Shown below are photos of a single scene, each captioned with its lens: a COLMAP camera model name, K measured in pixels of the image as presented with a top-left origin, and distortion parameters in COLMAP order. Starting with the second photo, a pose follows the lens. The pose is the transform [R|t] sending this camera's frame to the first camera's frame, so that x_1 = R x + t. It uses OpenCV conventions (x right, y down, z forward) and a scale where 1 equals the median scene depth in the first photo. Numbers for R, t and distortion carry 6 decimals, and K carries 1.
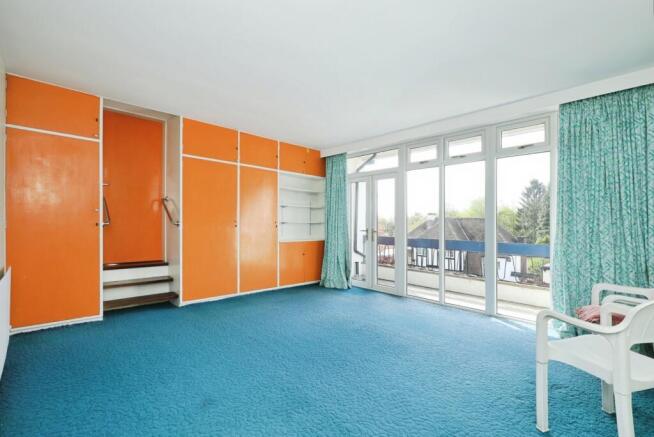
lens RADIAL K [[300.1, 0, 327.4], [0, 300.1, 224.1], [0, 0, 1]] dist [0.005191, 0.000277]
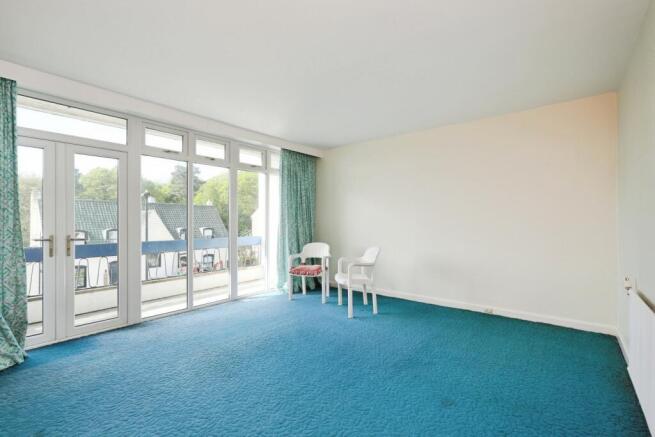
lens RADIAL K [[300.6, 0, 329.9], [0, 300.6, 214.0], [0, 0, 1]] dist [0.005191, 0.000277]
pose [[-0.145937, 0.006998, 0.989269, -0.129416], [0.002180, 0.999975, -0.006753, -0.004890], [-0.989291, 0.001171, -0.145949, 0.148633]]
